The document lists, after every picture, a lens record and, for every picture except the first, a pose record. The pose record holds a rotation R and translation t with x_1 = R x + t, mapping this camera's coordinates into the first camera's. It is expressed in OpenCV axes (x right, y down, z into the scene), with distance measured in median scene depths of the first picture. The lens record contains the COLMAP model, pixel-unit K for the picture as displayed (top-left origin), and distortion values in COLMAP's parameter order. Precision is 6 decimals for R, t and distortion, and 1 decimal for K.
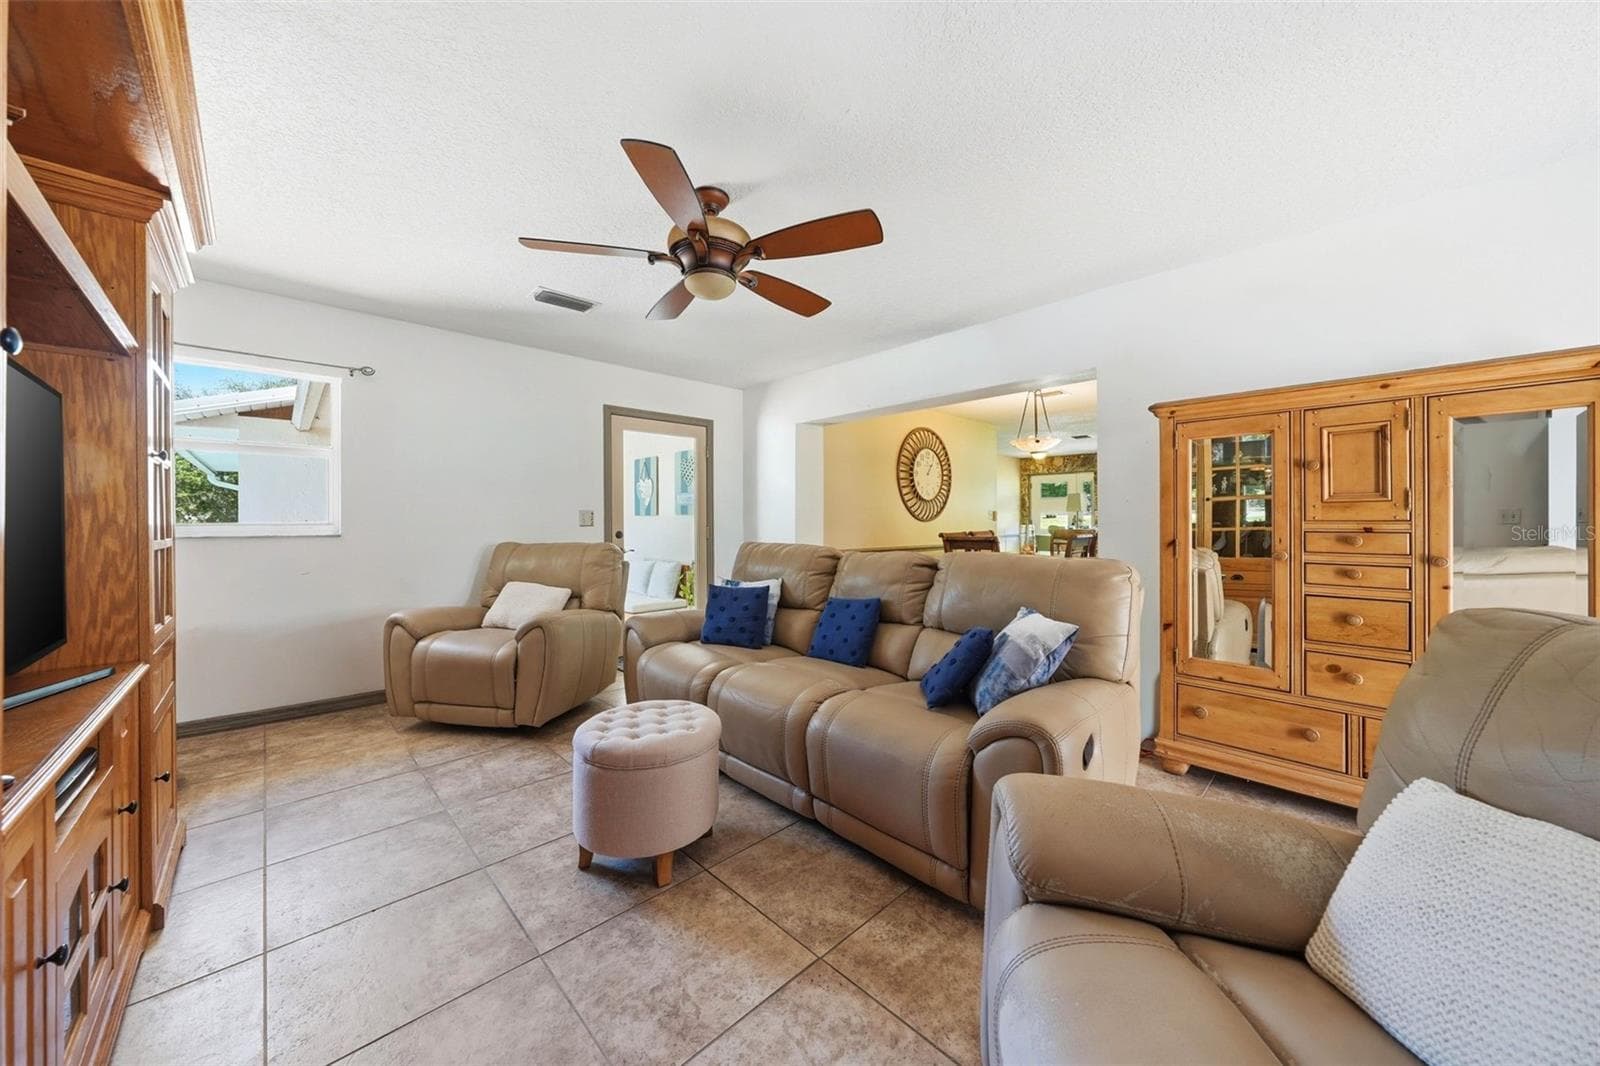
lens RADIAL K [[559.8, 0, 797.3], [0, 559.8, 520.5], [0, 0, 1]] dist [-0.000535, -0.000042]
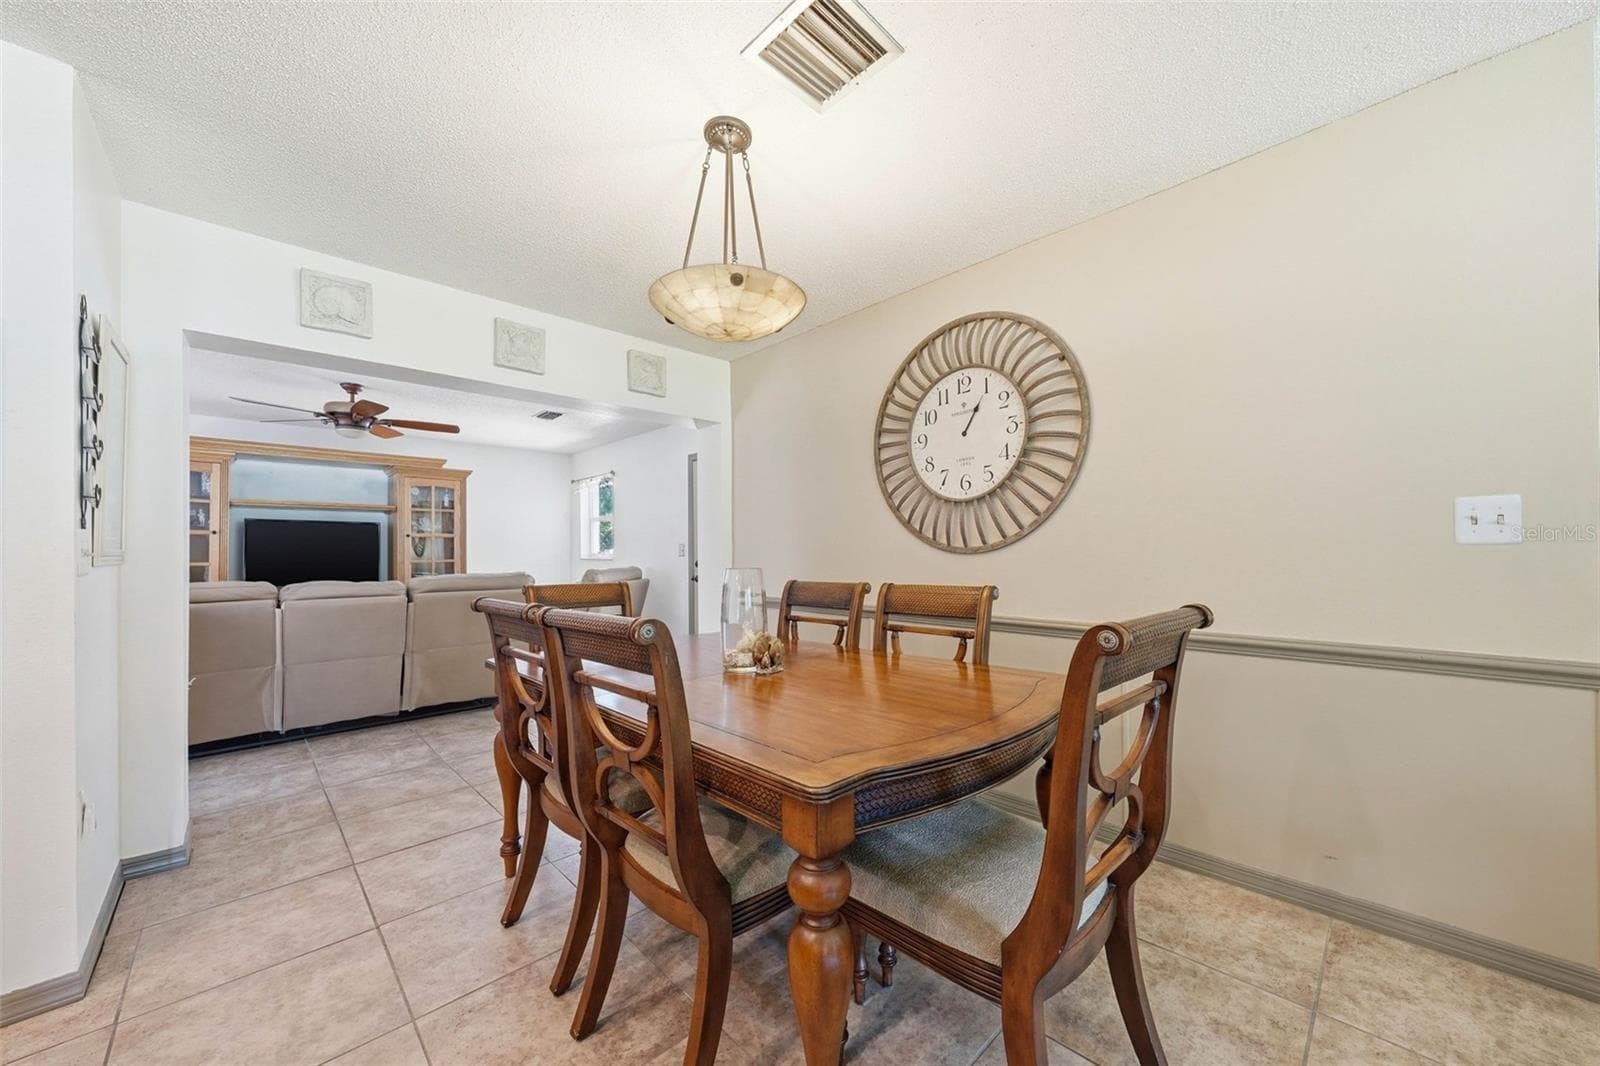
lens RADIAL K [[576.8, 0, 823.7], [0, 576.8, 553.1], [0, 0, 1]] dist [0.000257, -0.000041]
pose [[0.025561, 0.006261, -0.999654, 0.673998], [0.009214, 0.999936, 0.006499, -0.001847], [0.999631, -0.009377, 0.025501, 0.938620]]
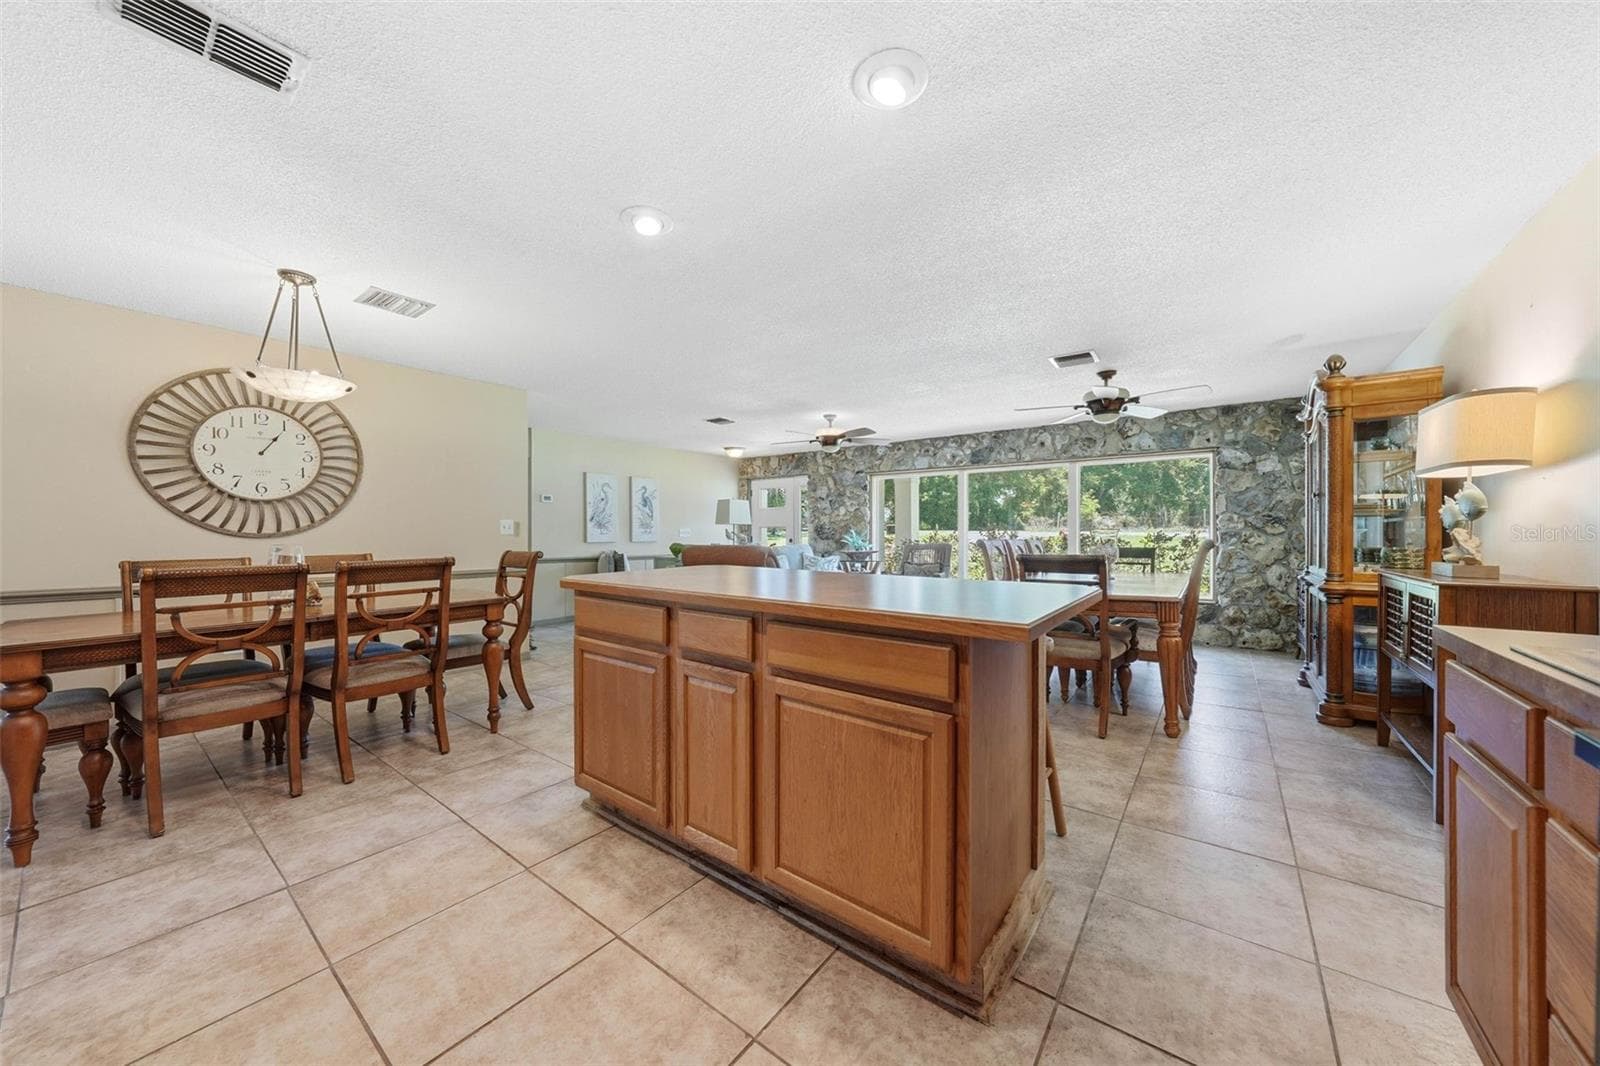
lens RADIAL K [[555.4, 0, 803.6], [0, 555.4, 530.0], [0, 0, 1]] dist [-0.000300, 0.000037]
pose [[0.987478, 0.001522, 0.157750, 0.720019], [0.000075, 0.999949, -0.010117, -0.000333], [-0.157758, 0.010003, 0.987427, 0.386225]]
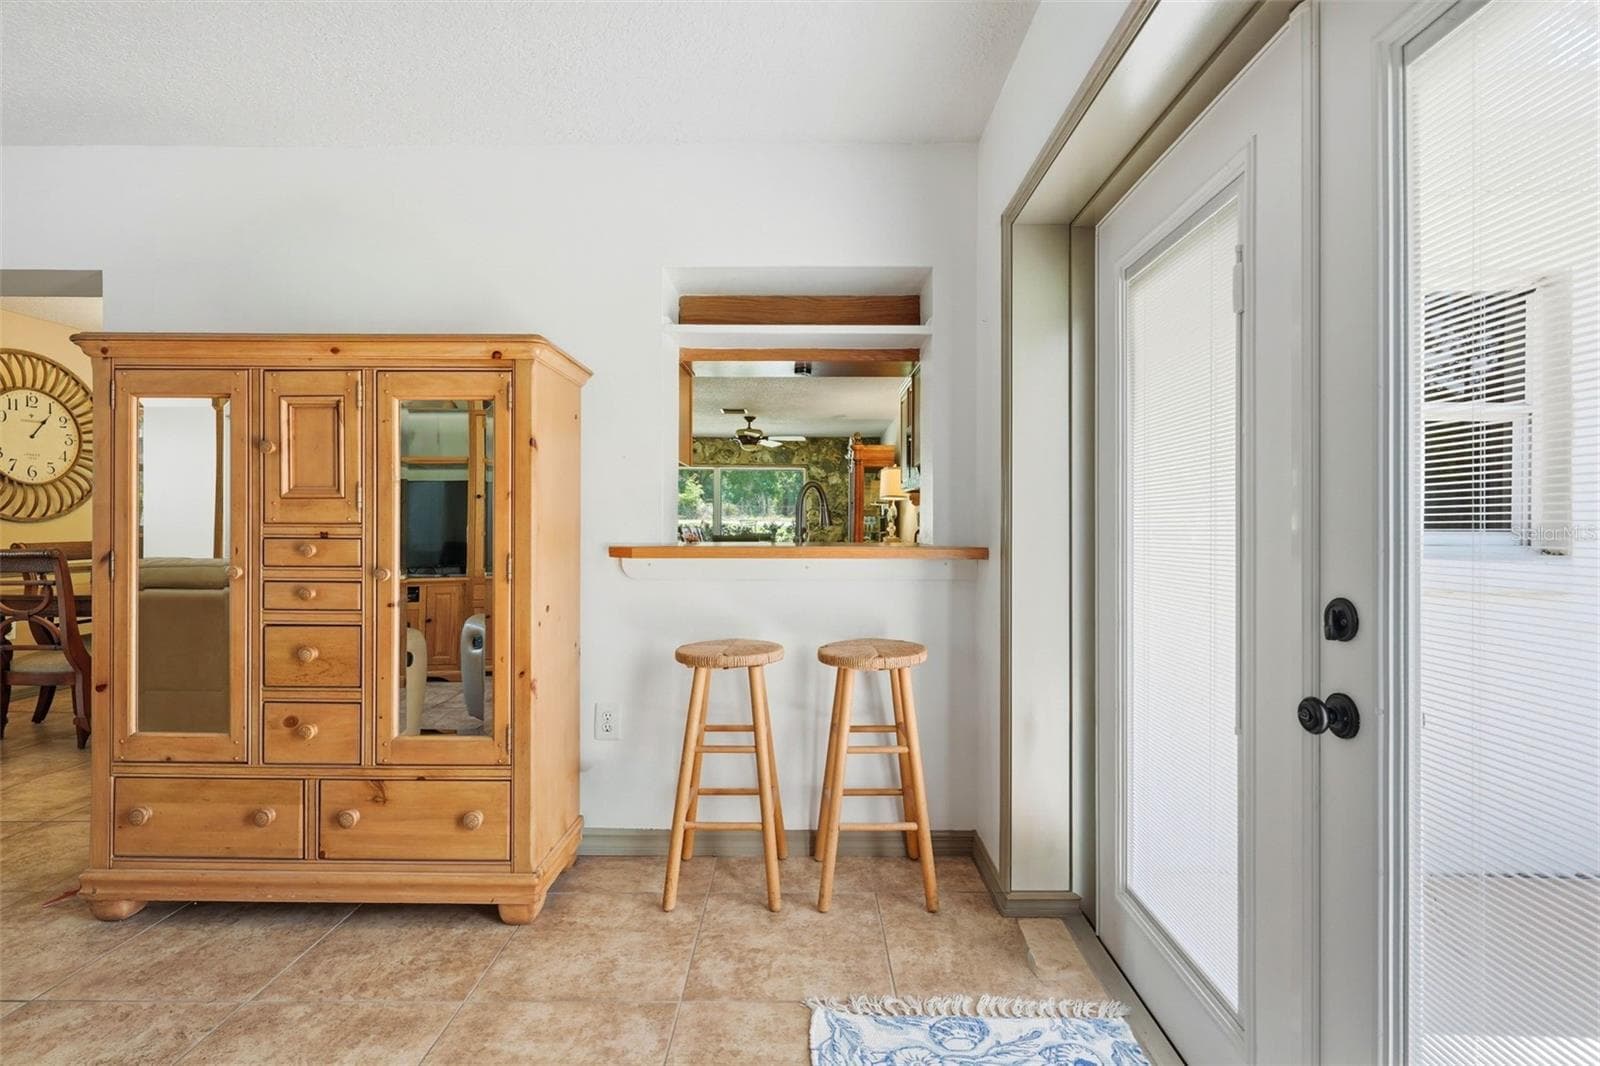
lens RADIAL K [[730.4, 0, 813.7], [0, 730.4, 524.6], [0, 0, 1]] dist [0.000054, 0.000078]
pose [[0.690082, 0.005649, 0.723709, 0.257768], [-0.007276, 0.999973, -0.000867, -0.000606], [-0.723694, -0.004667, 0.690105, -0.060727]]
